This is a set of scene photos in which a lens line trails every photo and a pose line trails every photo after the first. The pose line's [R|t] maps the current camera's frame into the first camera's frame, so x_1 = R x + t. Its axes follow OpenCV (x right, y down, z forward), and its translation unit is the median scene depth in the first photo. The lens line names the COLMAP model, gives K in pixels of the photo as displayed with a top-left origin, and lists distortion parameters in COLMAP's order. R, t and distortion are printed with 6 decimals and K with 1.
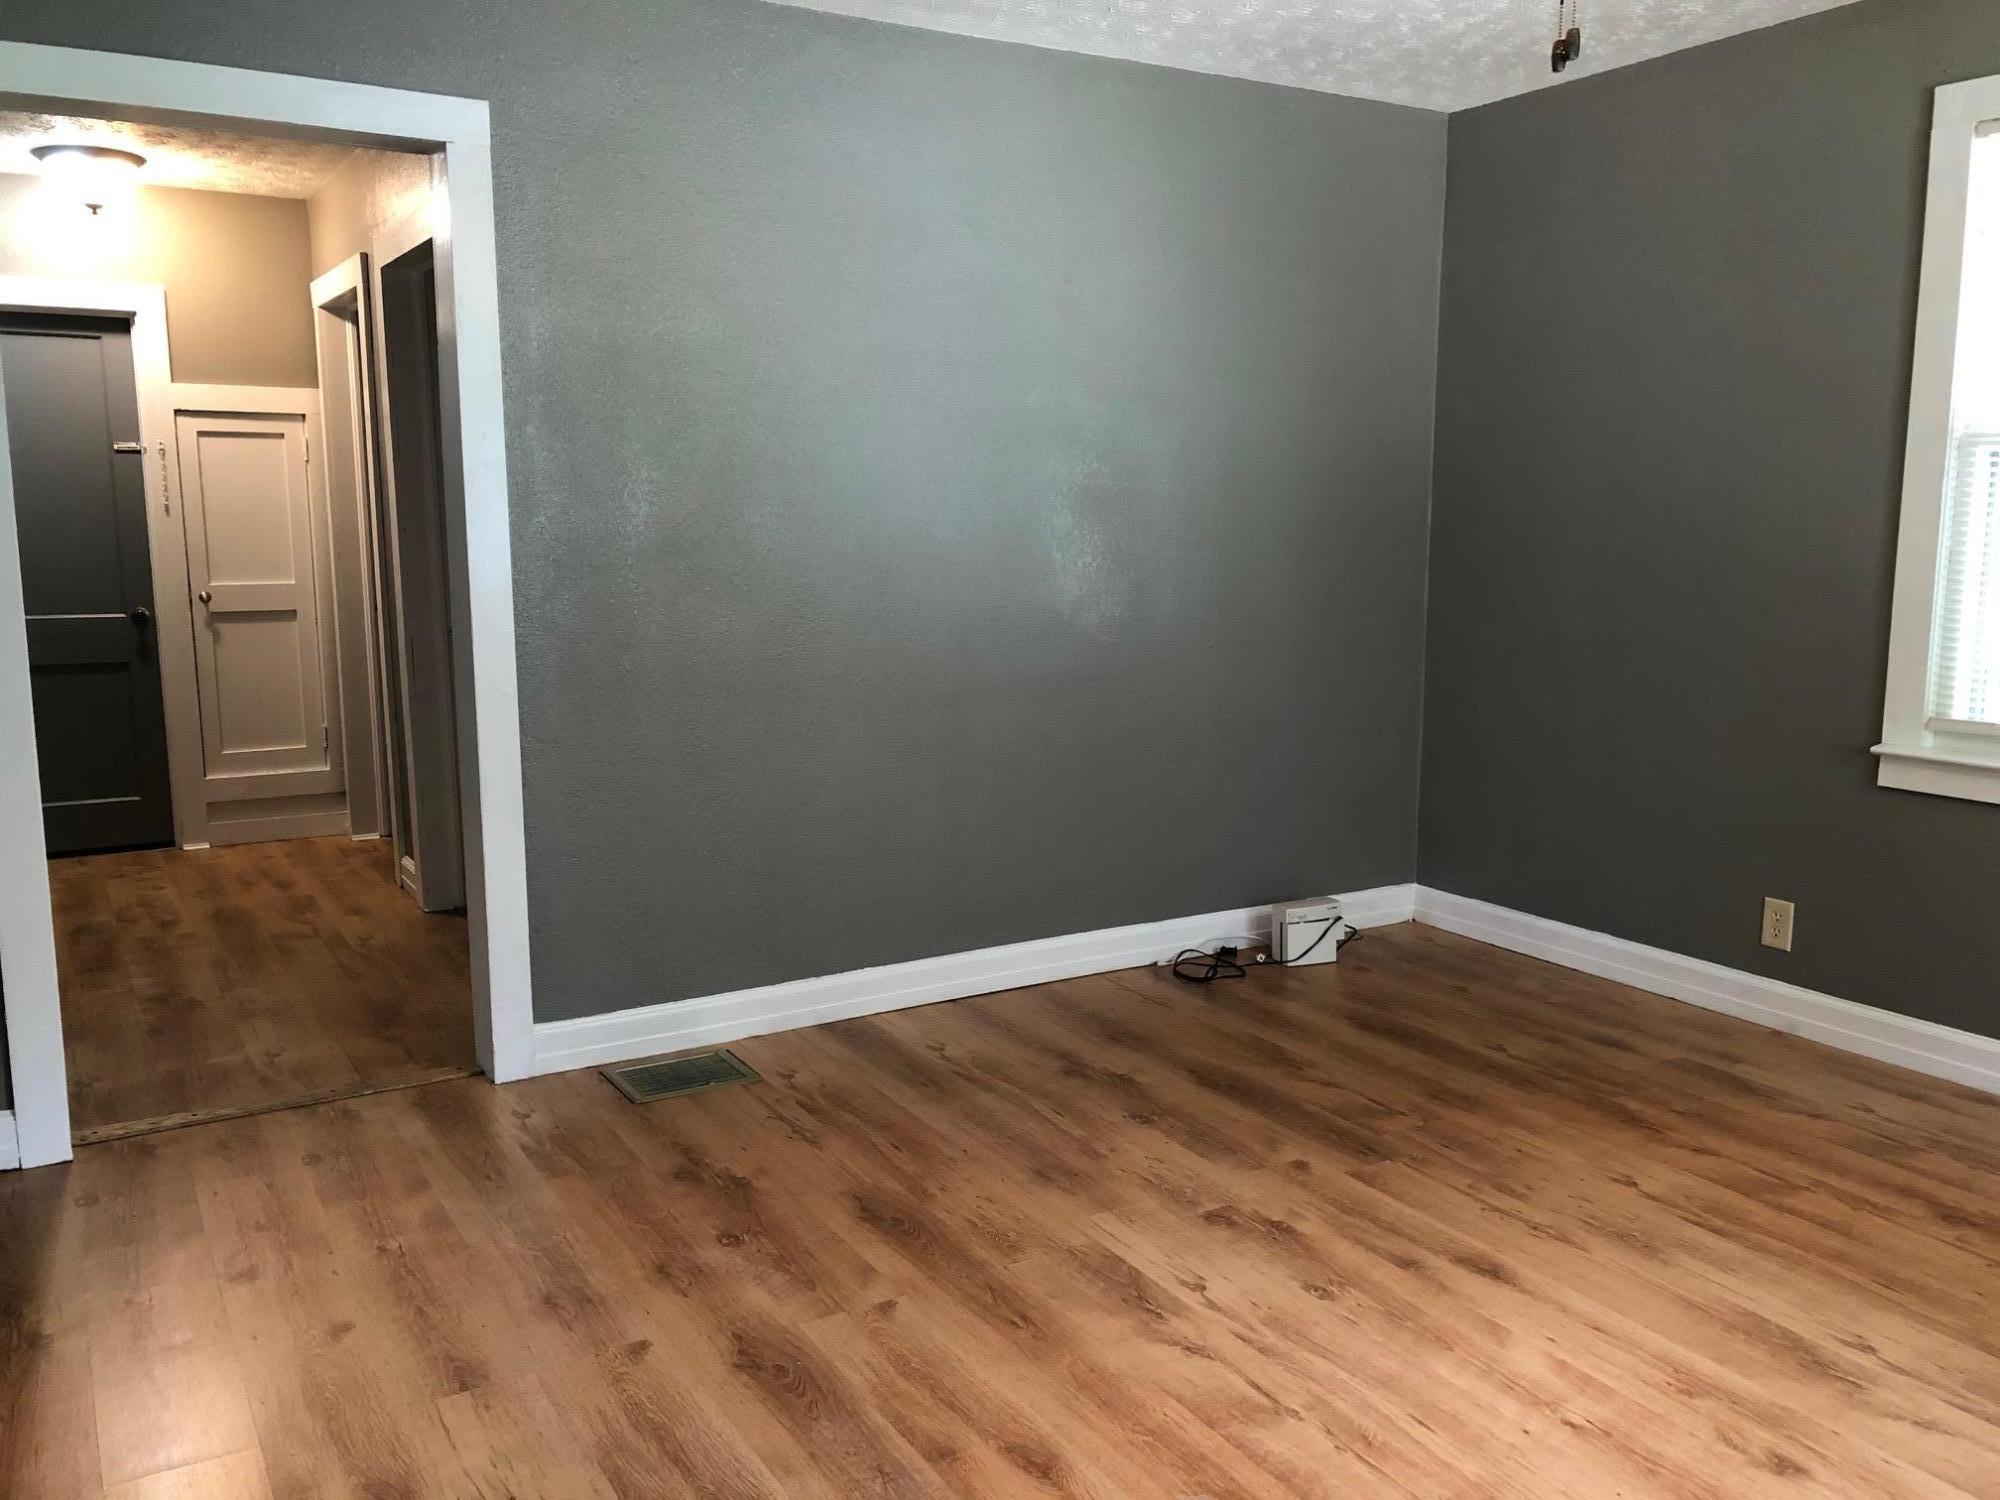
lens RADIAL K [[1638.9, 0, 1003.9], [0, 1638.9, 762.1], [0, 0, 1]] dist [0.030947, 0.004700]
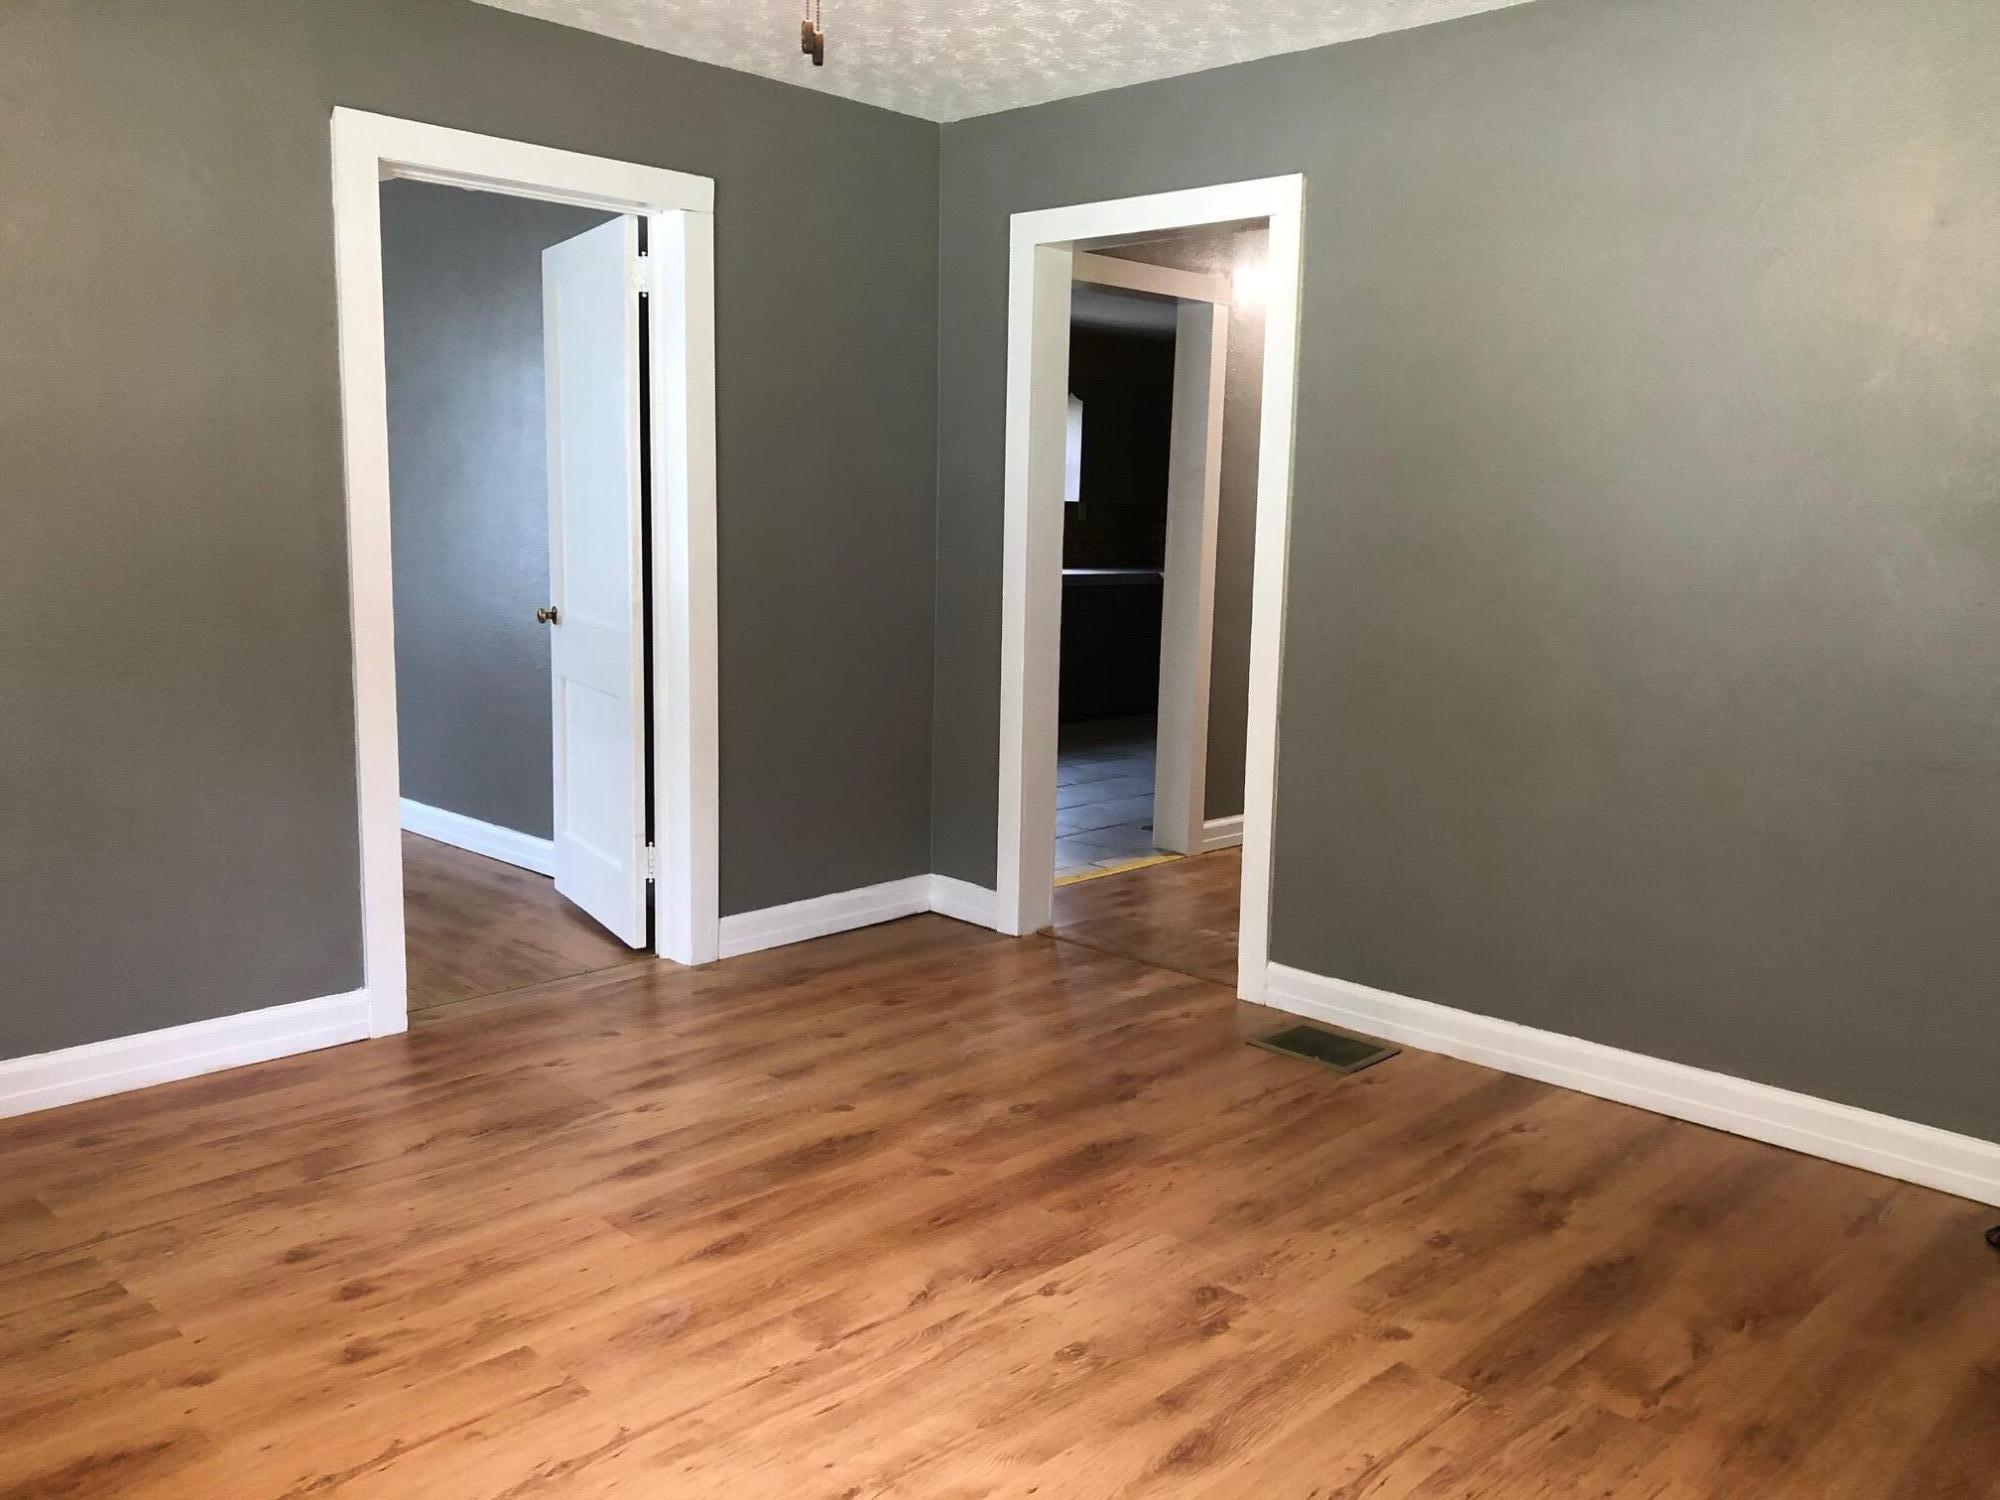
lens RADIAL K [[1637.8, 0, 1000.0], [0, 1637.8, 770.5], [0, 0, 1]] dist [0.033974, 0.004537]
pose [[0.262489, 0.159501, -0.951661, 0.862998], [-0.182911, 0.976587, 0.113228, -0.076348], [0.947440, 0.144348, 0.285518, 0.568906]]
